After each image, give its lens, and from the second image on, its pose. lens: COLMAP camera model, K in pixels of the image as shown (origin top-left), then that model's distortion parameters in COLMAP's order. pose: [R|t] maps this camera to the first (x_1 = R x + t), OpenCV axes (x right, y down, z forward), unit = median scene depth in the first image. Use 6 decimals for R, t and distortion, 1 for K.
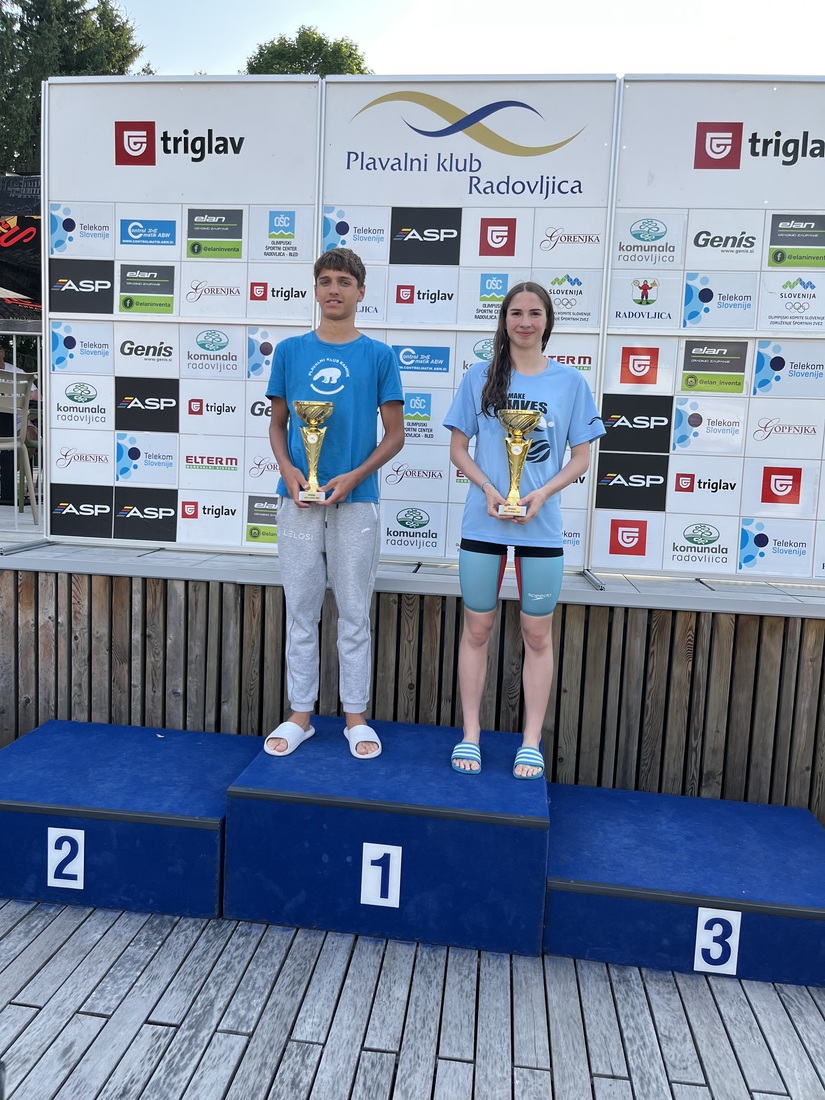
lens RADIAL K [[867.8, 0, 401.7], [0, 867.8, 533.7], [0, 0, 1]] dist [0.053784, -0.084276]
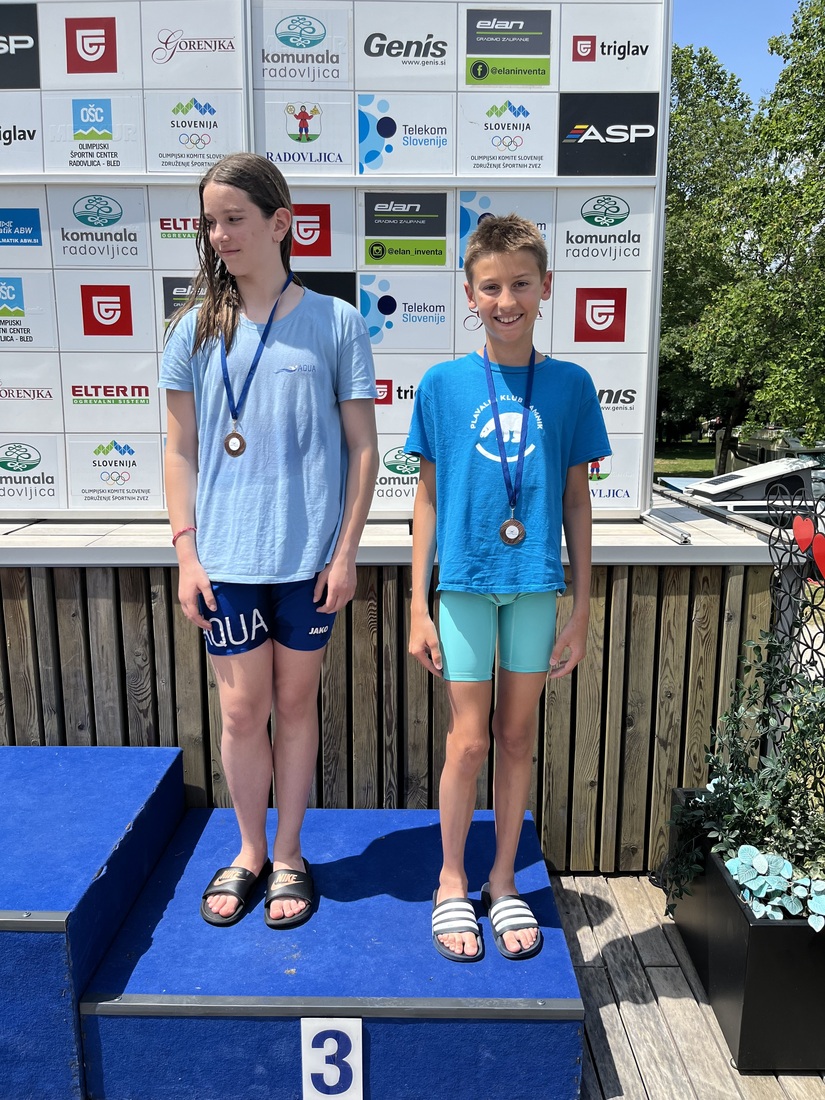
lens RADIAL K [[867.8, 0, 425.2], [0, 867.8, 543.5], [0, 0, 1]] dist [0.053784, -0.084276]
pose [[0.990162, -0.062849, 0.125020, 0.268297], [0.052473, 0.995030, 0.084623, 0.009897], [-0.129717, -0.077230, 0.988539, 0.255574]]
